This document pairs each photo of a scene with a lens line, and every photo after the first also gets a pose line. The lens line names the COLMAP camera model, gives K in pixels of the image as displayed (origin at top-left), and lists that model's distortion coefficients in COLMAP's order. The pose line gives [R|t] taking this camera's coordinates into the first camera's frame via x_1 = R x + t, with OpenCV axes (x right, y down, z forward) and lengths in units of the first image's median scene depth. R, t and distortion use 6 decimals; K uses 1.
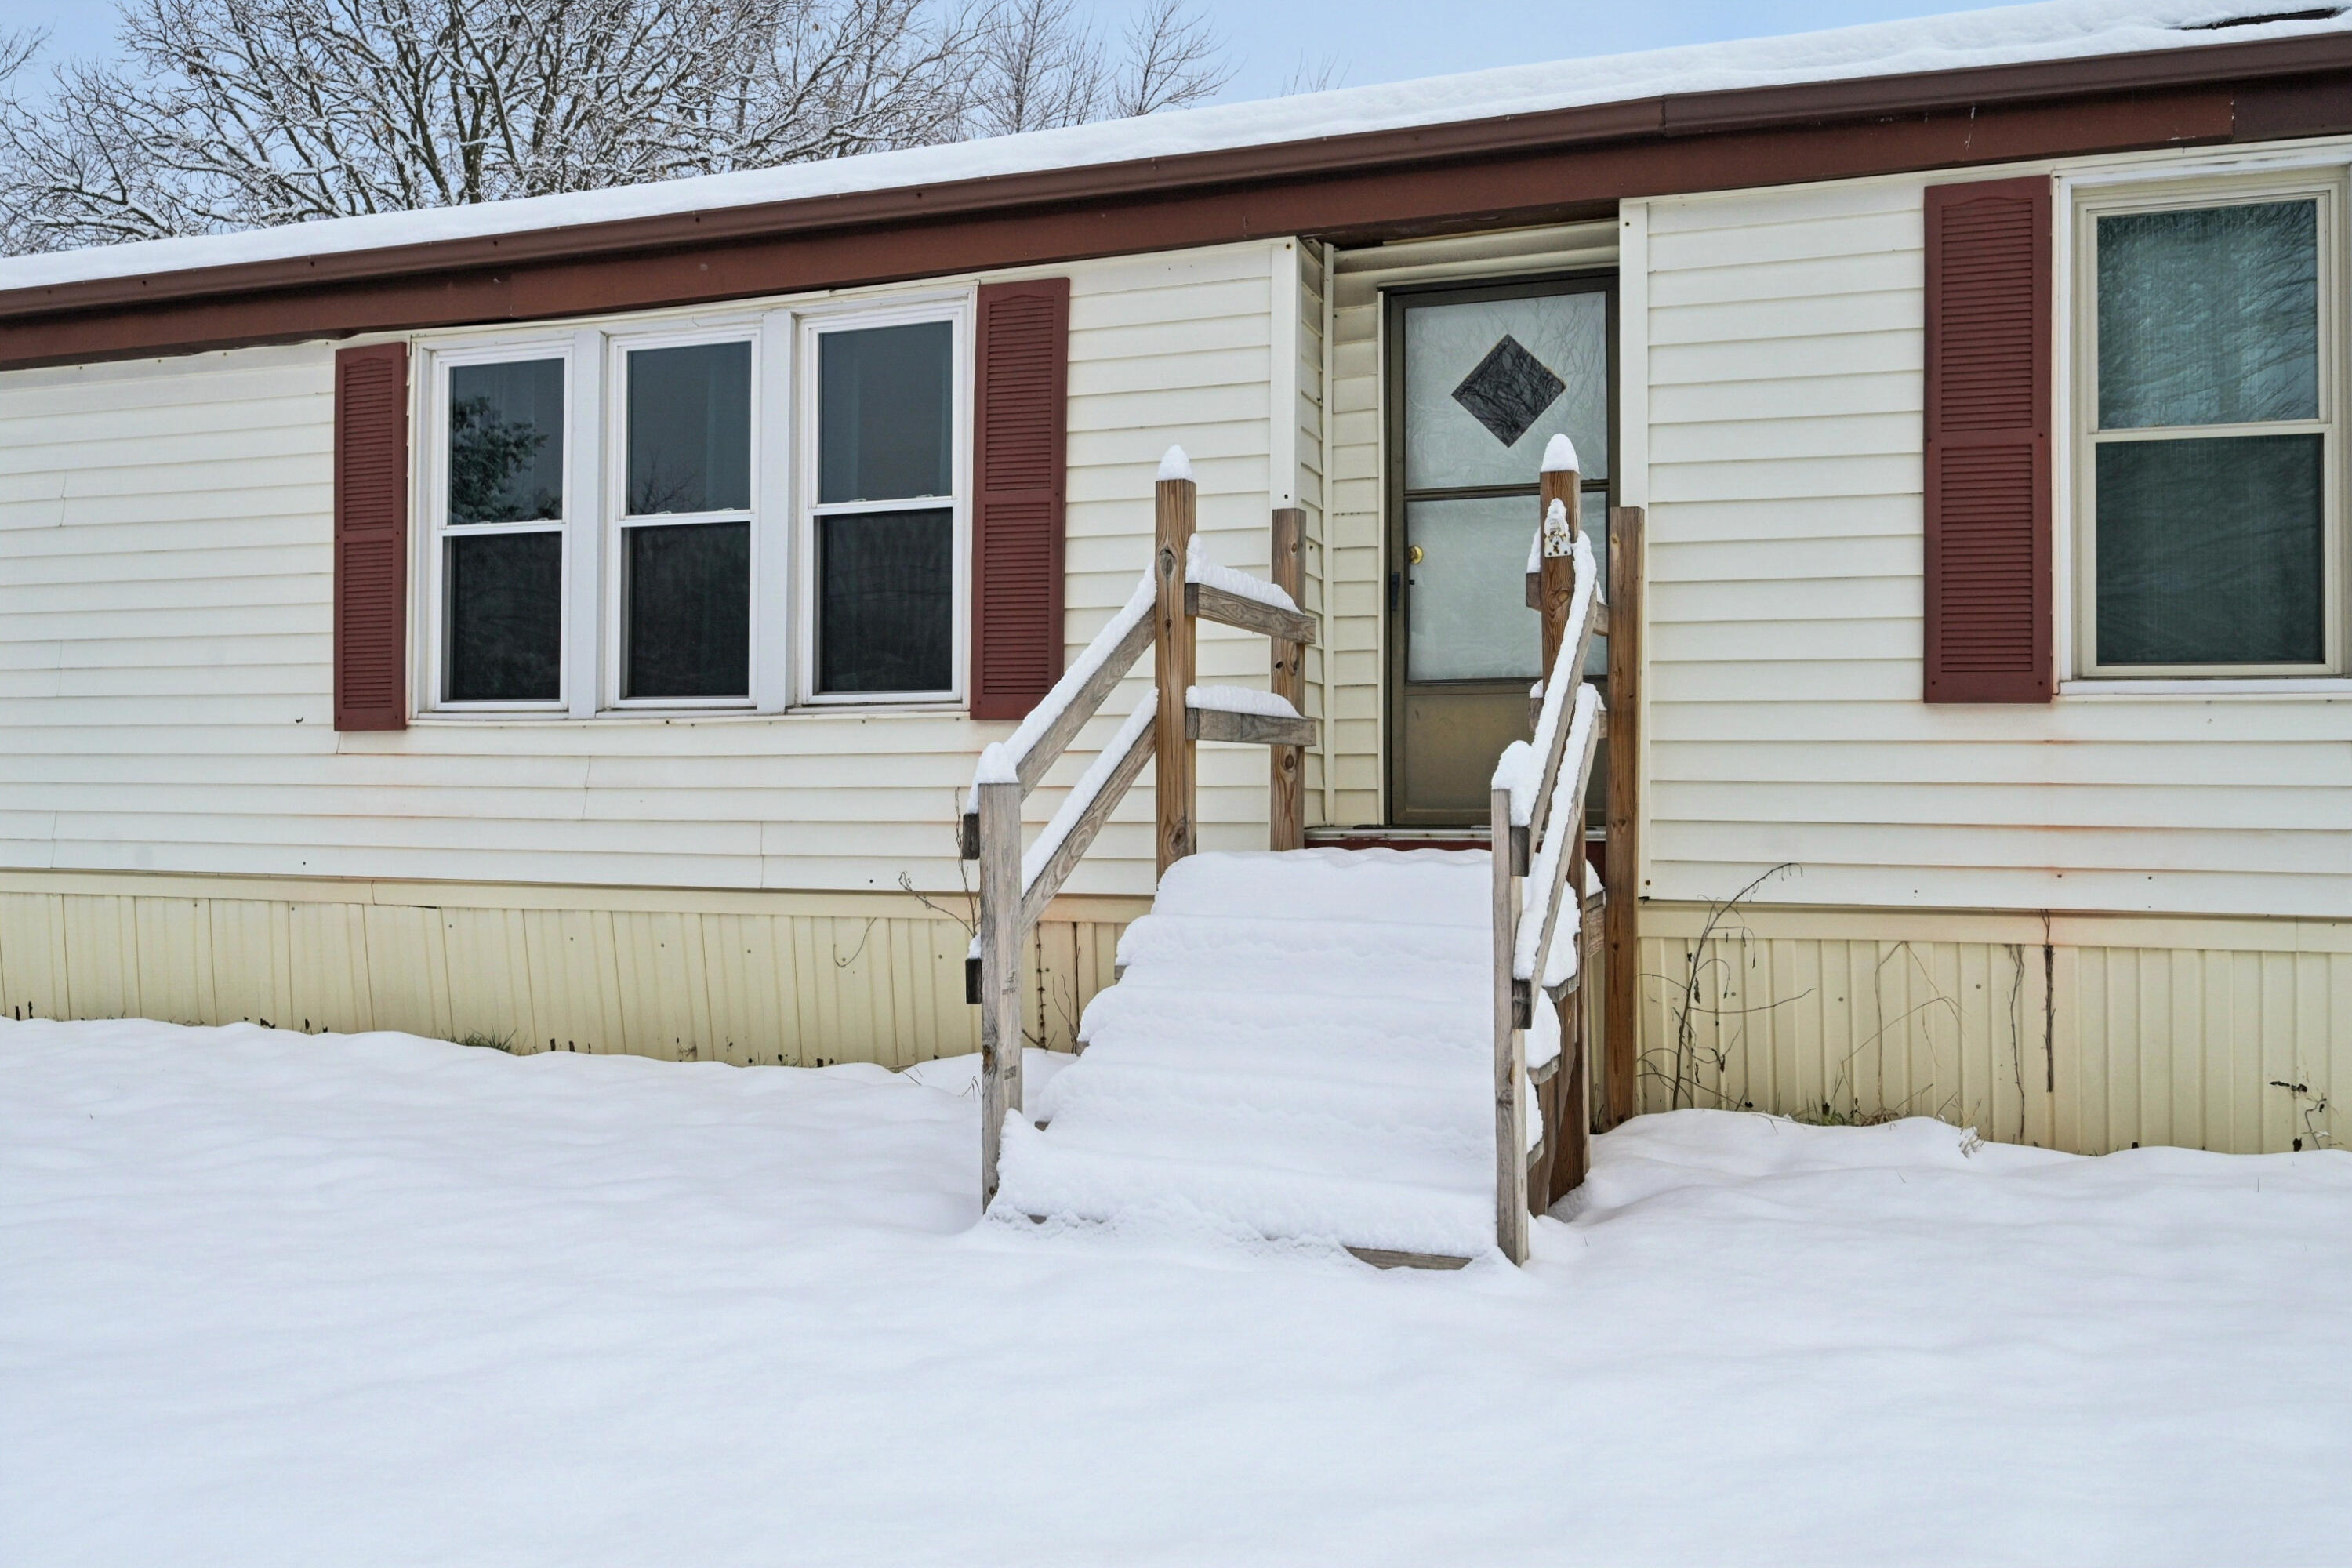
lens RADIAL K [[1928.3, 0, 1176.0], [0, 1928.3, 784.0], [0, 0, 1]] dist [-0.011647, -0.001488]
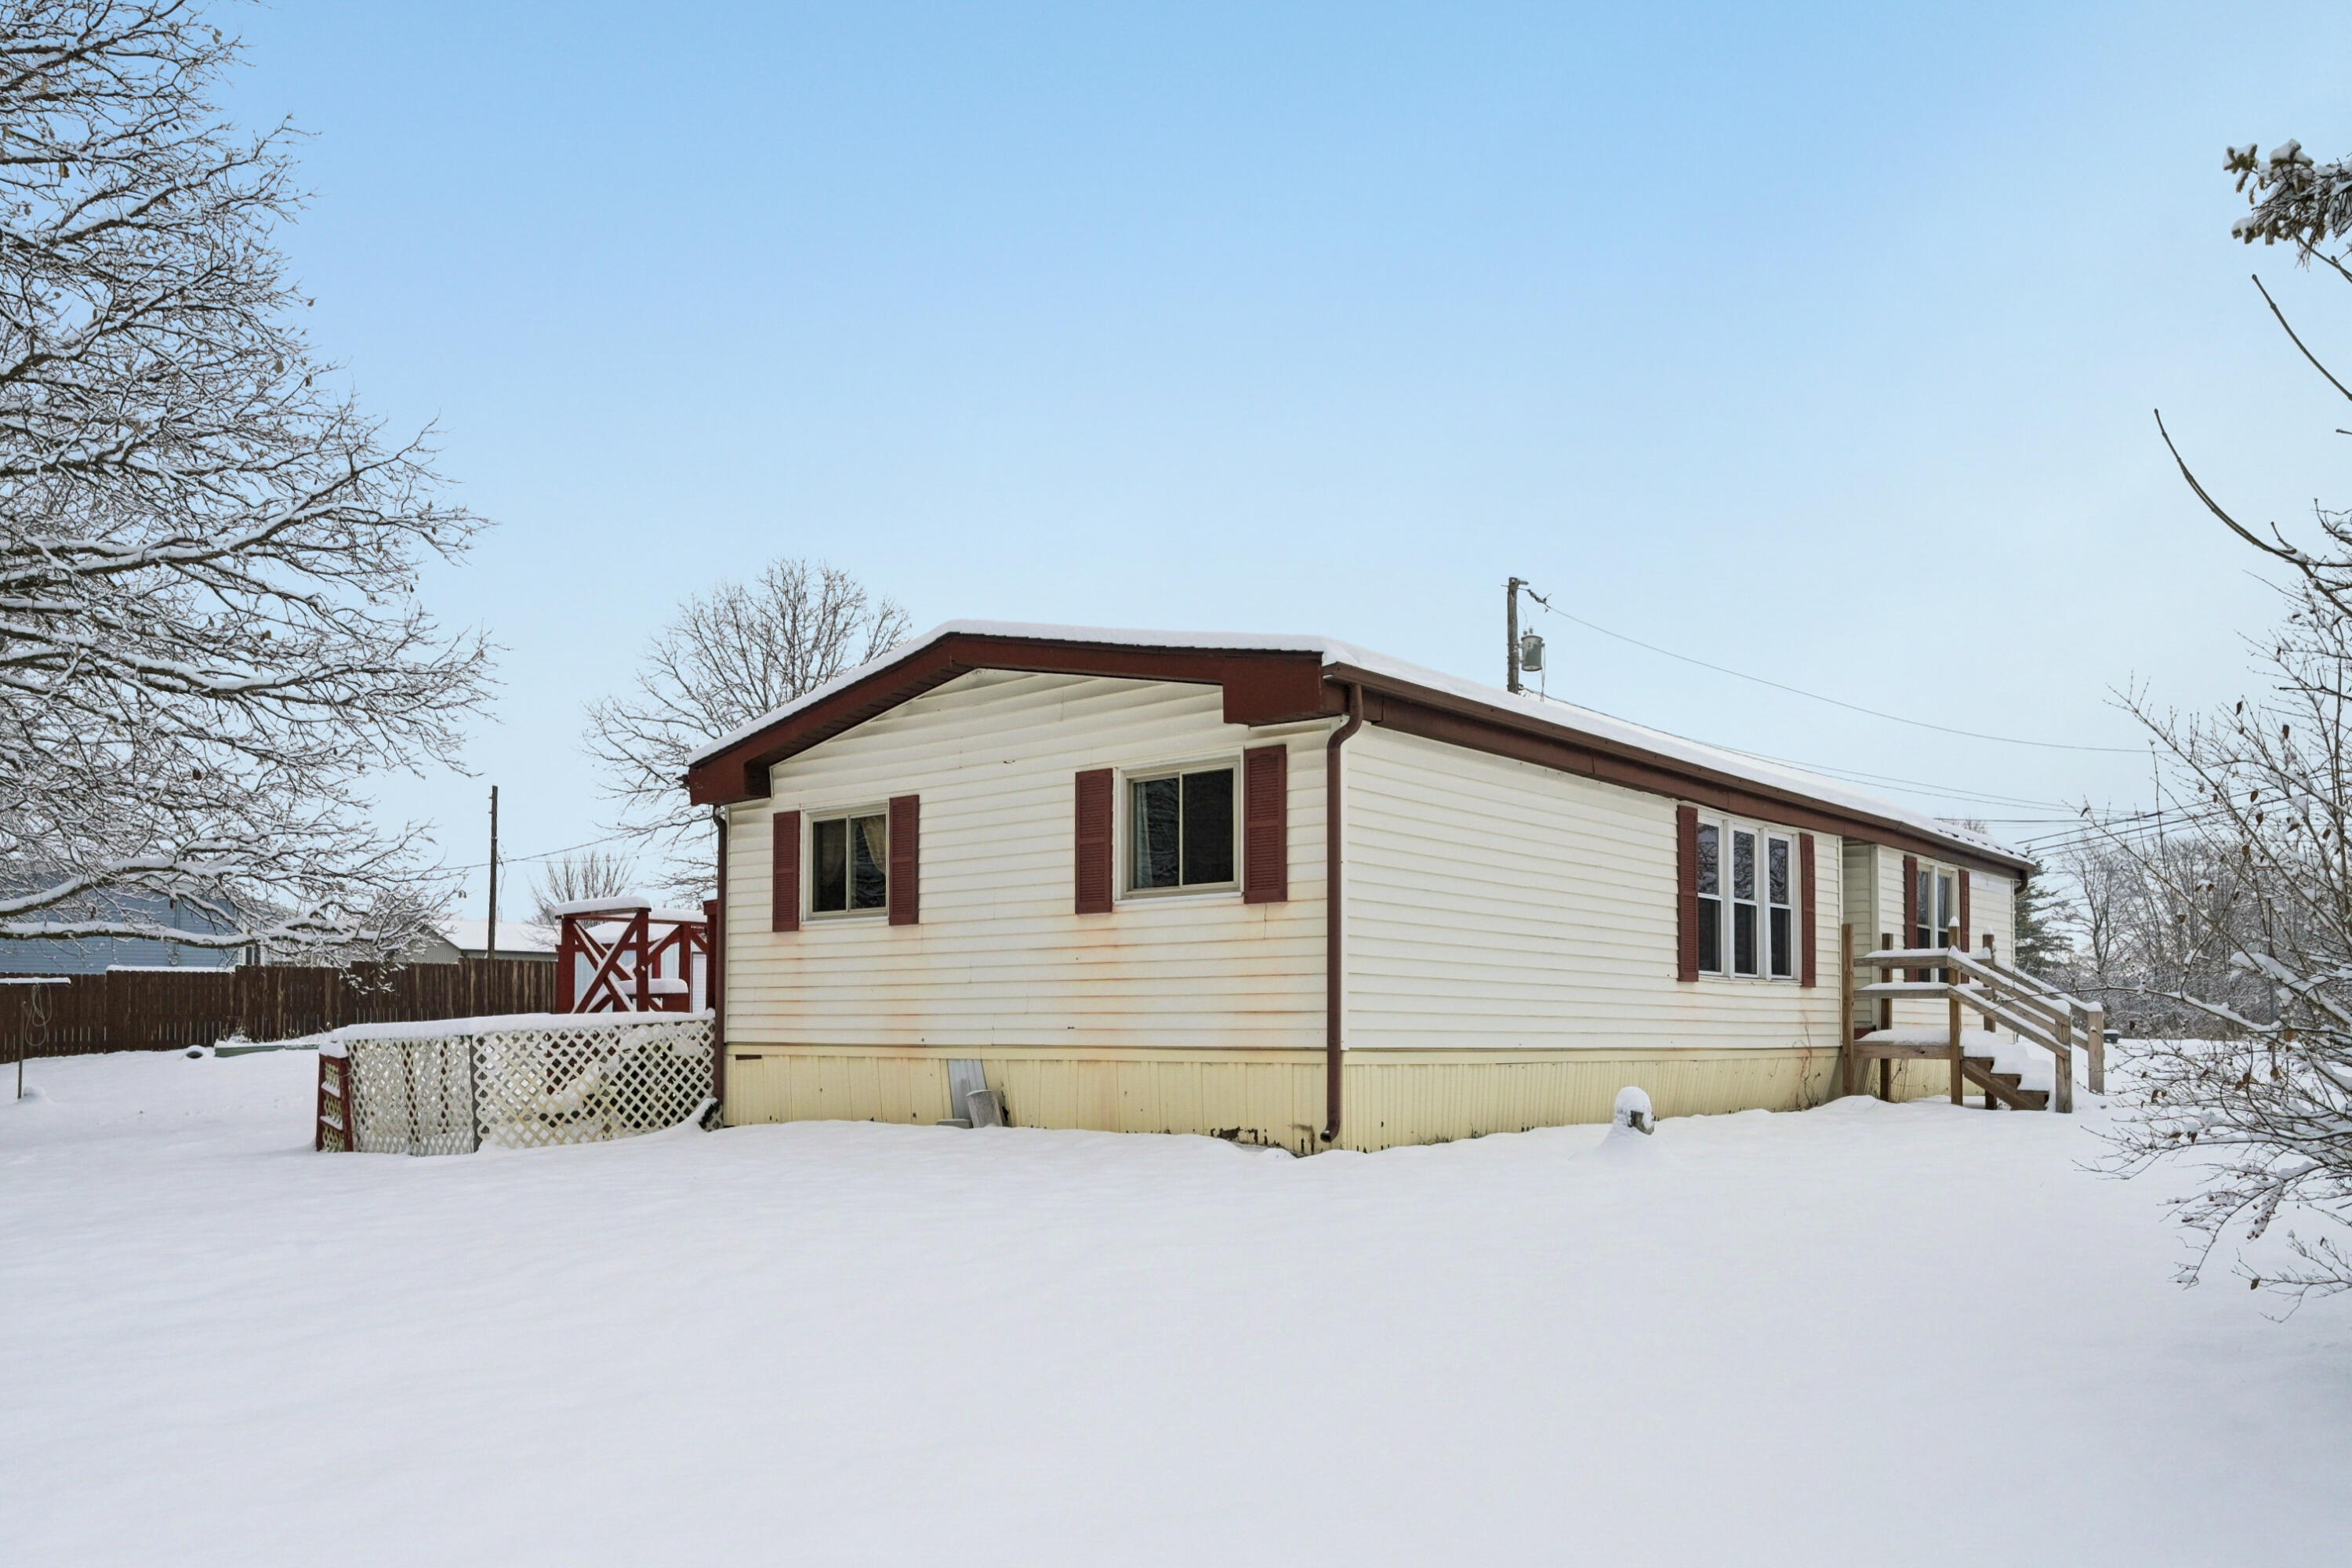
lens RADIAL K [[1653.2, 0, 1160.8], [0, 1653.2, 790.4], [0, 0, 1]] dist [-0.003894, -0.000313]
pose [[0.379867, 0.116271, 0.917705, -2.631975], [-0.045042, 0.993217, -0.107194, -0.015919], [-0.923944, -0.000616, 0.382527, 0.909829]]
